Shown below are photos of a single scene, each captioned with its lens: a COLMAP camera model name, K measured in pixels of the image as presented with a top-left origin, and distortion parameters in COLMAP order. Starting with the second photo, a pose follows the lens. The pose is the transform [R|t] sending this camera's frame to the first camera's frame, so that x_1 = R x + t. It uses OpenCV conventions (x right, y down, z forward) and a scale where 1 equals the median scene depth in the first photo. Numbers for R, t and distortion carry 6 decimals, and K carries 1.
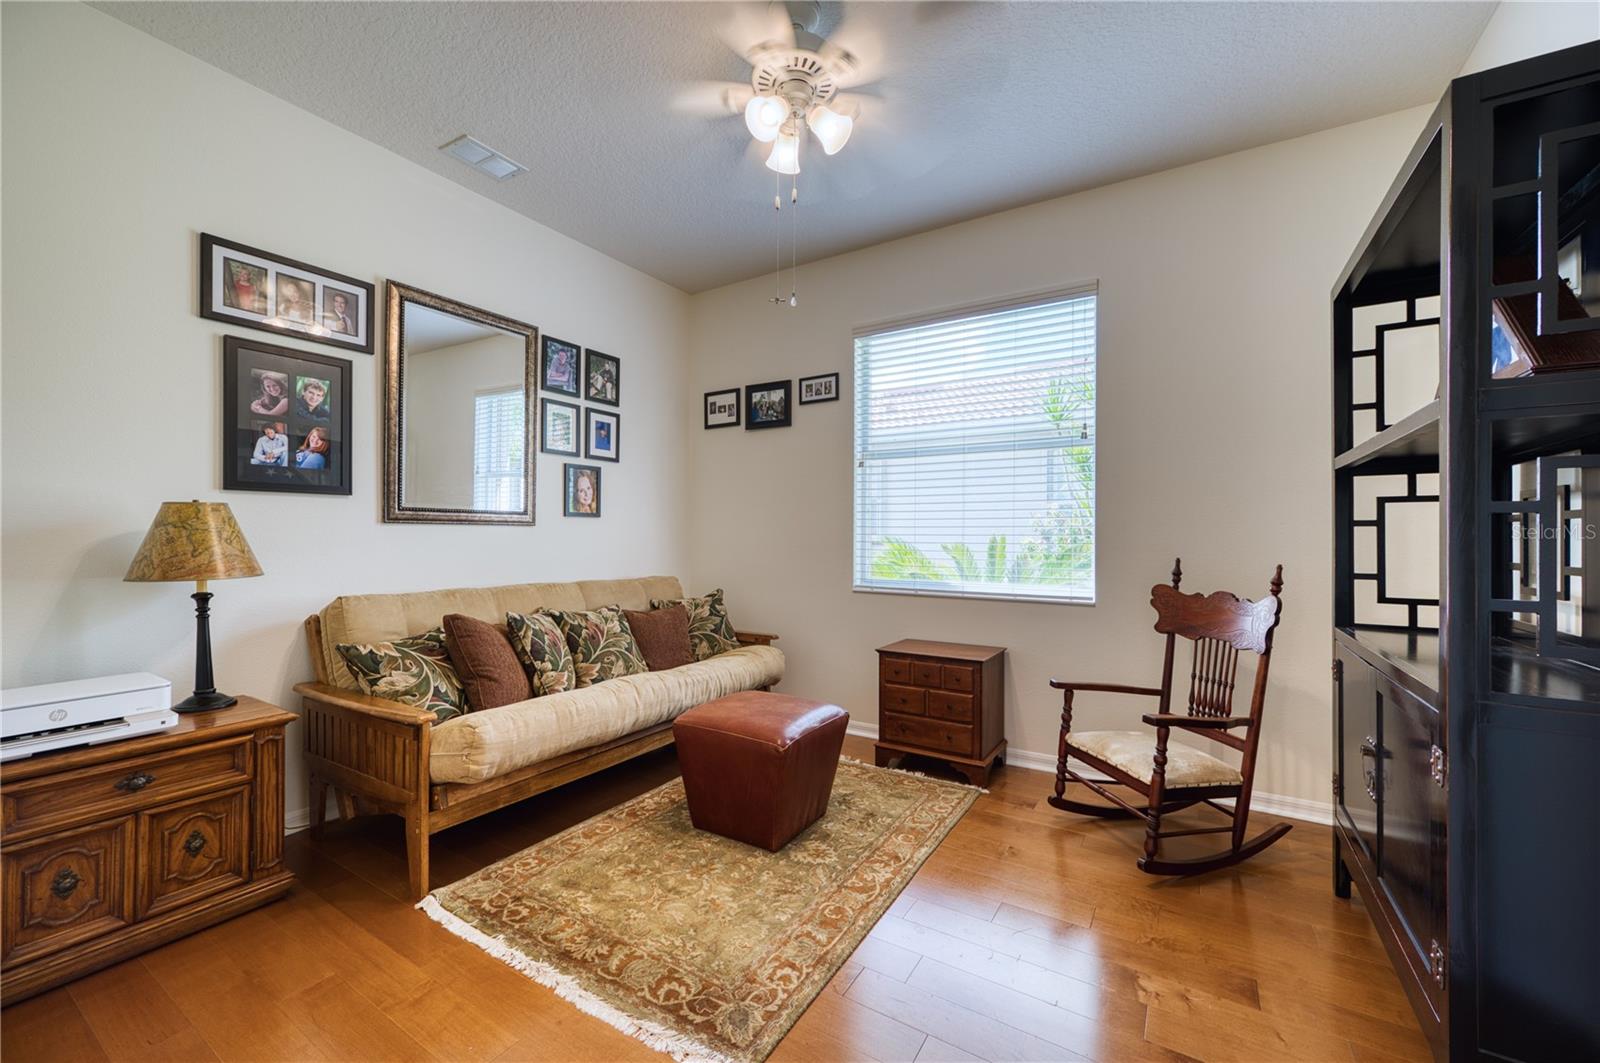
lens RADIAL K [[631.4, 0, 800.0], [0, 631.4, 531.5], [0, 0, 1]] dist [-0.000185, 0.000358]
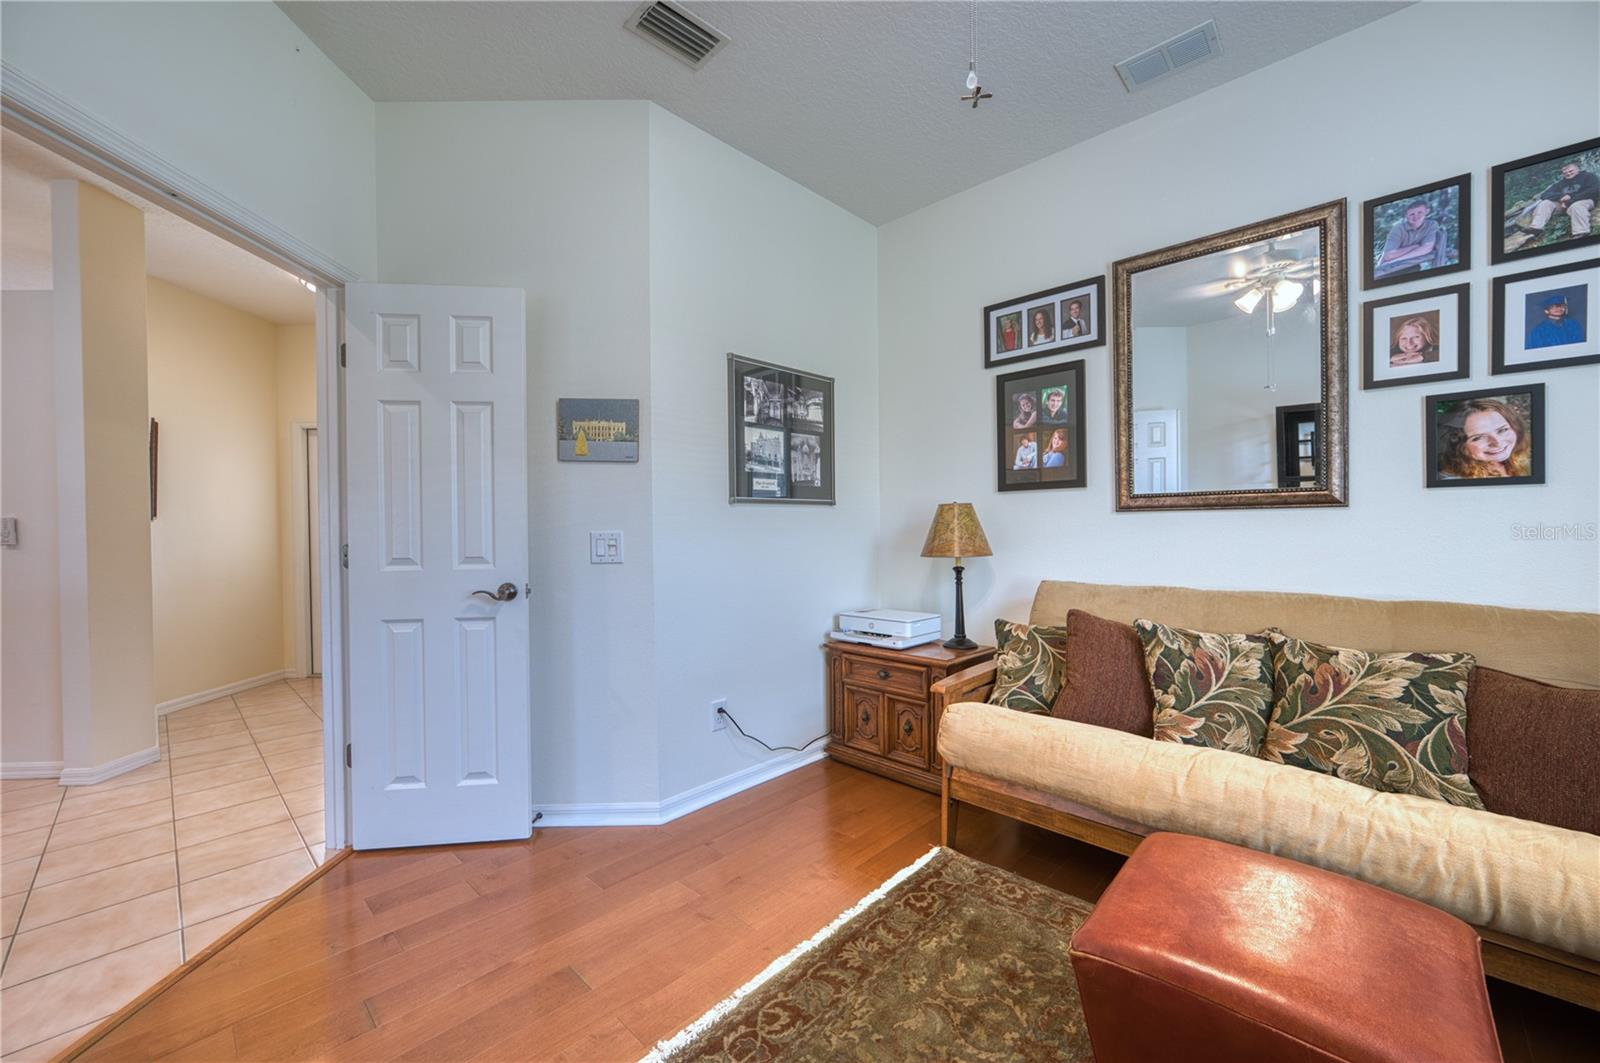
lens RADIAL K [[631.4, 0, 800.0], [0, 631.4, 531.5], [0, 0, 1]] dist [-0.000185, 0.000358]
pose [[-0.199587, 0.007871, -0.979848, 0.419737], [0.018391, 0.999822, 0.004285, 0.003903], [0.979707, -0.017165, -0.199696, 0.742817]]
